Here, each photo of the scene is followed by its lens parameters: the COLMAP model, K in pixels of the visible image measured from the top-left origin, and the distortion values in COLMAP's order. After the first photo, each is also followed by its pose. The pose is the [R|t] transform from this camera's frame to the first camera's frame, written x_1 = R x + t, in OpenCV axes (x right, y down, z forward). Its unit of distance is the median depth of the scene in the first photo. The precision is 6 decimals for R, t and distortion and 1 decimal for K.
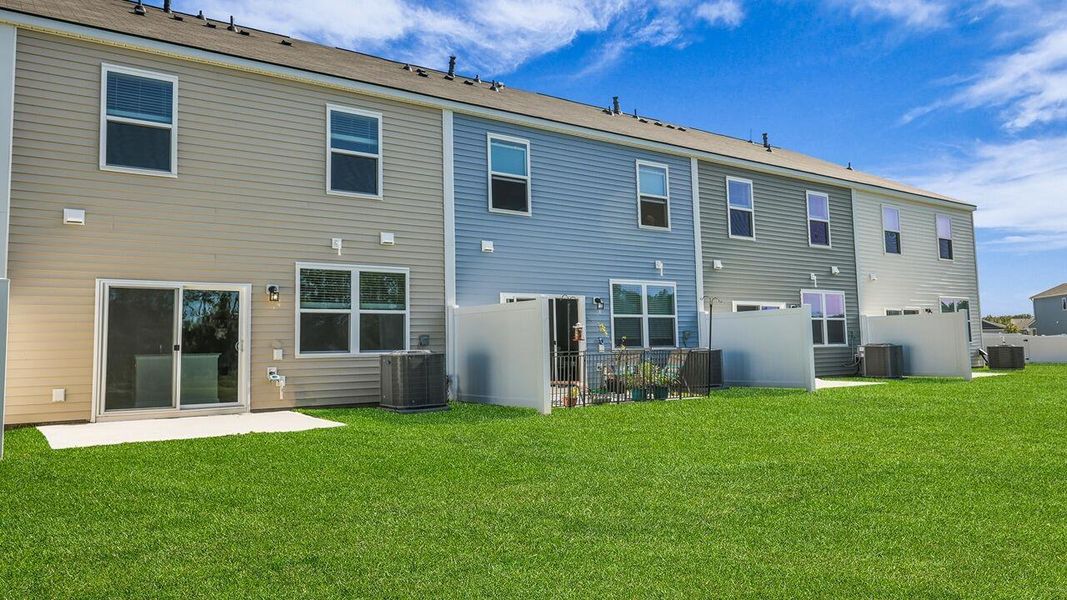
lens RADIAL K [[809.4, 0, 508.4], [0, 809.4, 292.2], [0, 0, 1]] dist [0.000298, 0.001709]
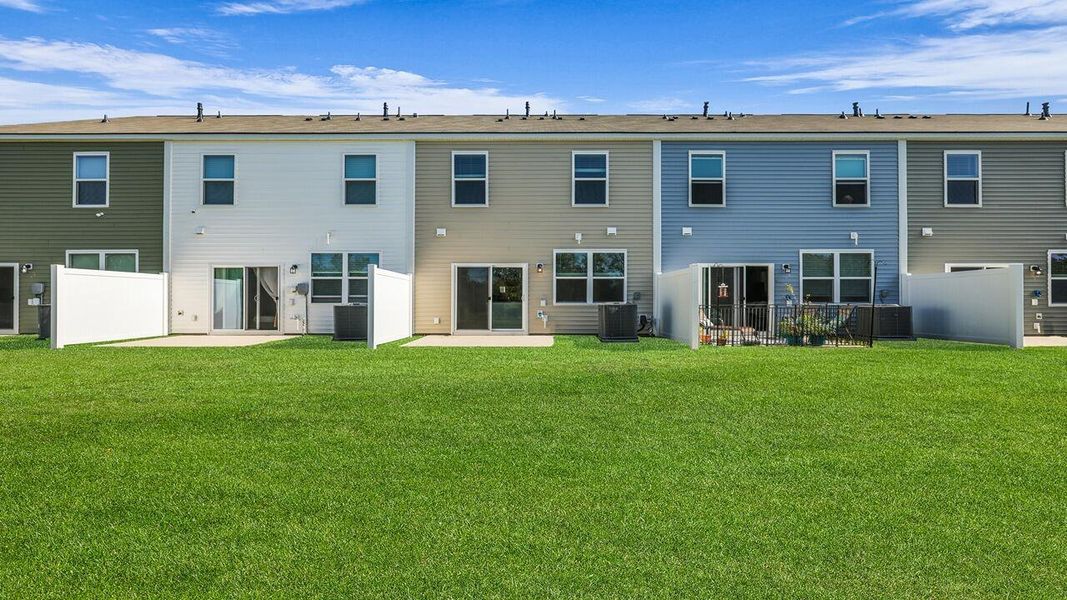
lens RADIAL K [[451.1, 0, 519.6], [0, 451.1, 305.9], [0, 0, 1]] dist [-0.000931, -0.000311]
pose [[0.795104, 0.023010, -0.606037, 0.243125], [0.027872, 0.996838, 0.074414, 0.008554], [0.605832, -0.076058, 0.791948, 0.182594]]
